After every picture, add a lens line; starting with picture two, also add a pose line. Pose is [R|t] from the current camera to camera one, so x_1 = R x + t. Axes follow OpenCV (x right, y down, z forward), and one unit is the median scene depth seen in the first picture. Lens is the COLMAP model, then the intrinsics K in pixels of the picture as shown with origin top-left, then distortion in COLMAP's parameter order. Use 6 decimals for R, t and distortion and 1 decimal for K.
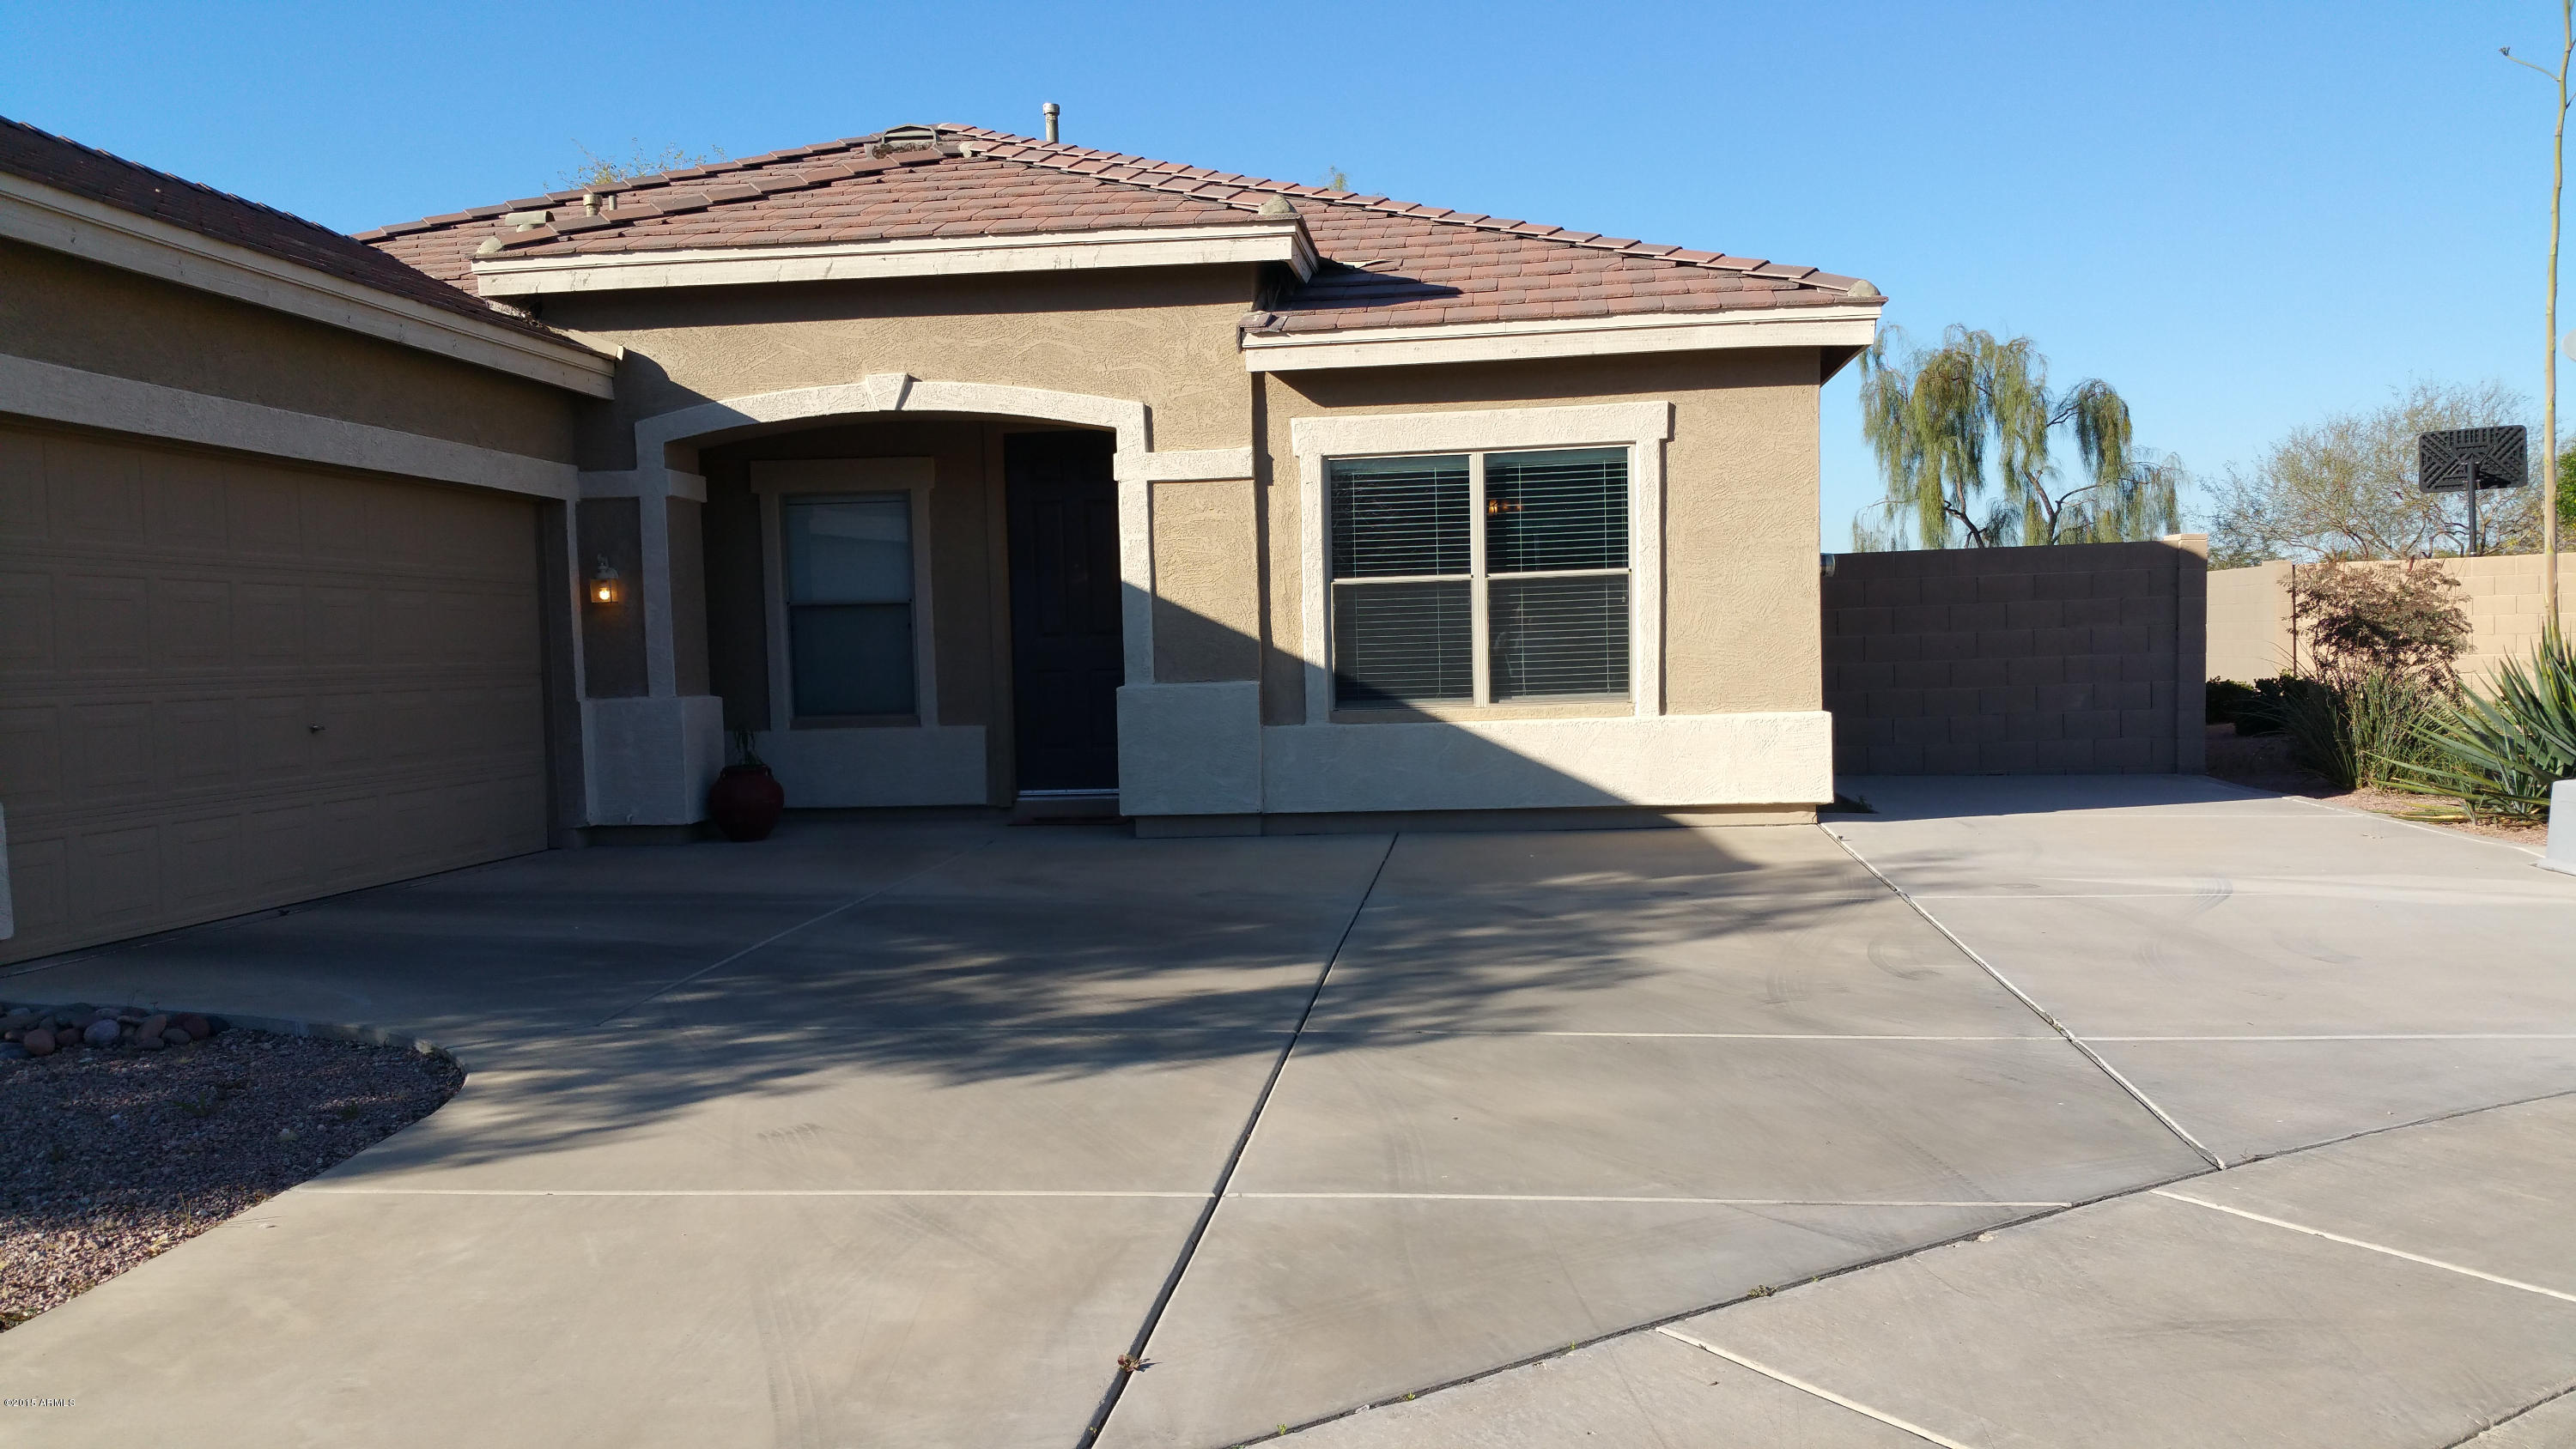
lens RADIAL K [[2045.4, 0, 1284.0], [0, 2045.4, 771.2], [0, 0, 1]] dist [0.132312, -0.247660]
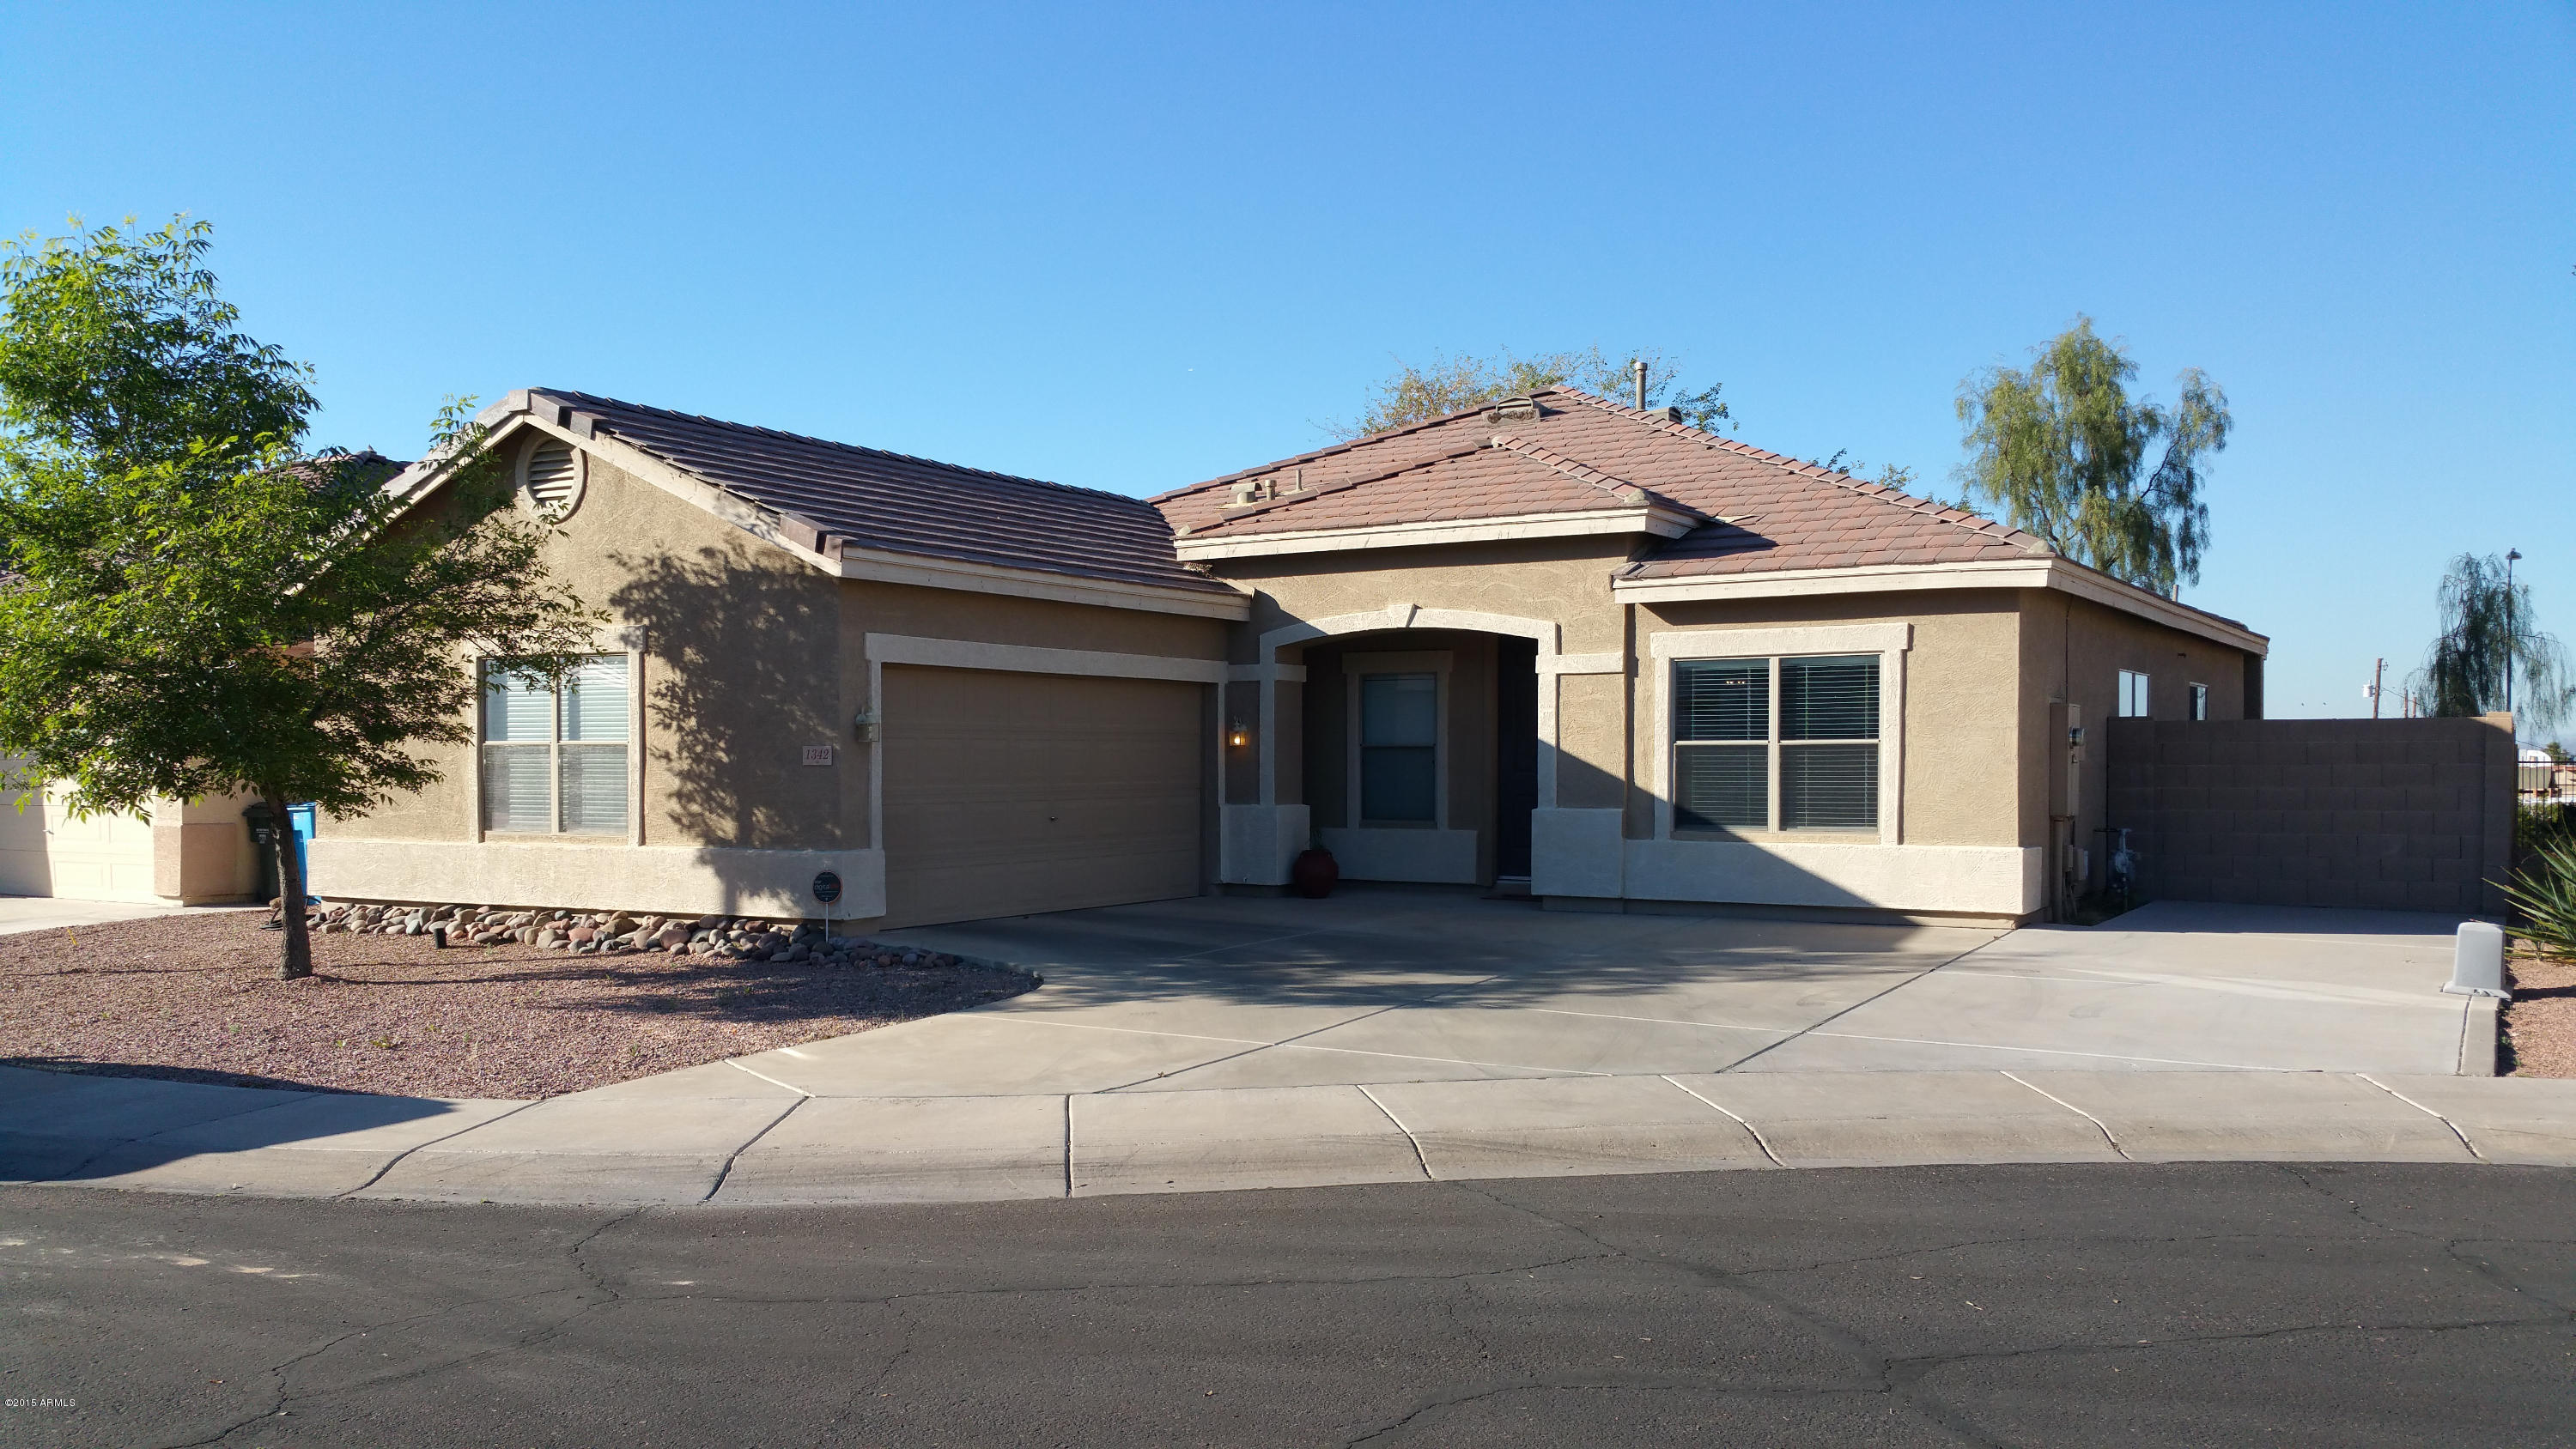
lens RADIAL K [[2045.4, 0, 1284.0], [0, 2045.4, 771.2], [0, 0, 1]] dist [0.132312, -0.247660]
pose [[0.909450, 0.029854, -0.414739, 0.378942], [-0.048635, 0.998210, -0.034794, -0.007590], [0.412958, 0.051814, 0.909275, -0.450719]]
